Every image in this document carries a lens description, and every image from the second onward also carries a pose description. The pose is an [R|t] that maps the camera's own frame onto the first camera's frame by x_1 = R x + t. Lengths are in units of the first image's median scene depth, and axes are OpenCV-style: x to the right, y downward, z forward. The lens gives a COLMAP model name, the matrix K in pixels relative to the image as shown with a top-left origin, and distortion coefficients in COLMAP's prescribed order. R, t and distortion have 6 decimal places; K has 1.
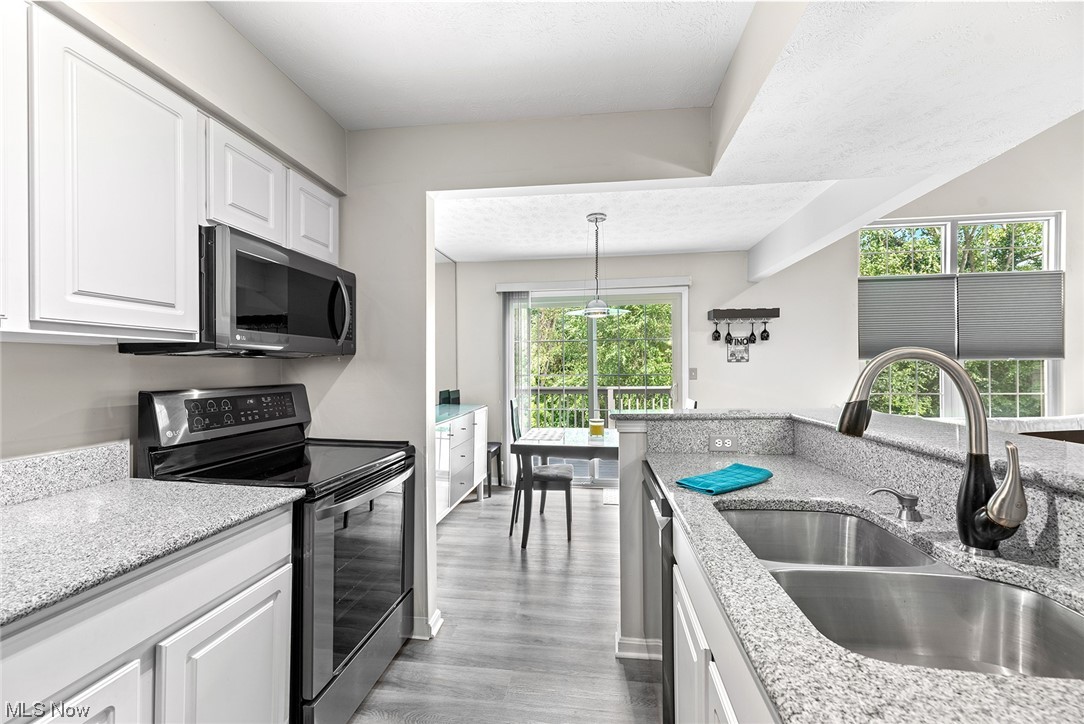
lens RADIAL K [[437.7, 0, 539.7], [0, 437.7, 362.9], [0, 0, 1]] dist [0.003313, 0.000095]
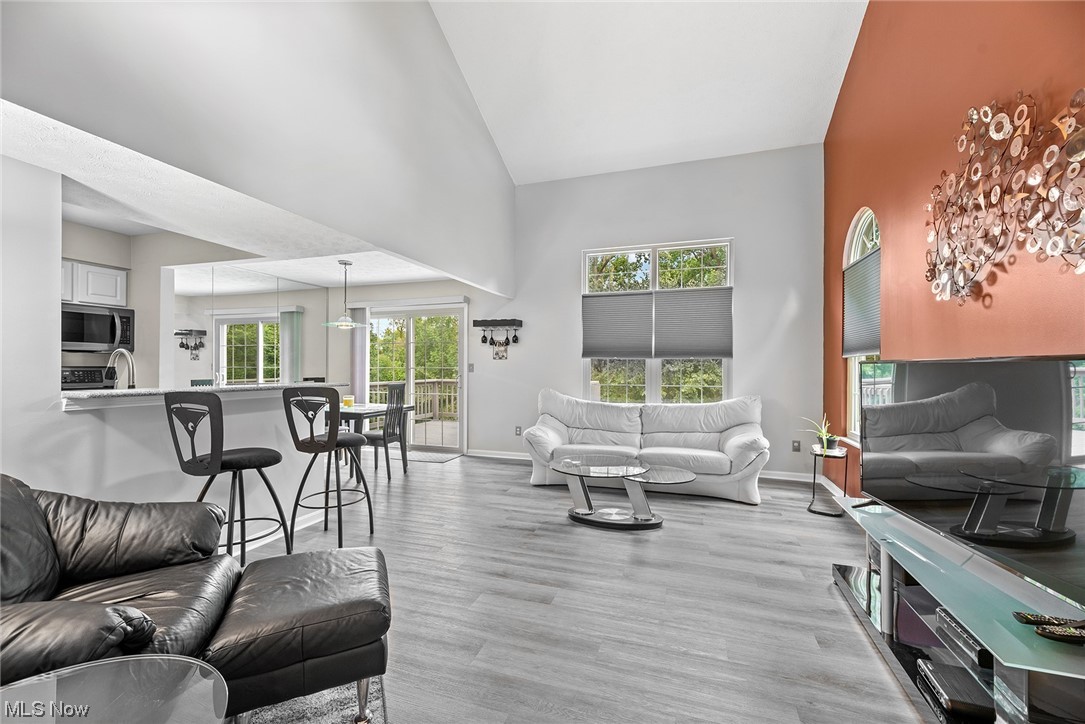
lens RADIAL K [[438.1, 0, 545.6], [0, 438.1, 364.9], [0, 0, 1]] dist [0.003313, 0.000095]
pose [[0.985522, 0.009404, -0.169286, 0.828124], [-0.008221, 0.999937, 0.007688, 0.003799], [0.169348, -0.006185, 0.985537, -0.293813]]
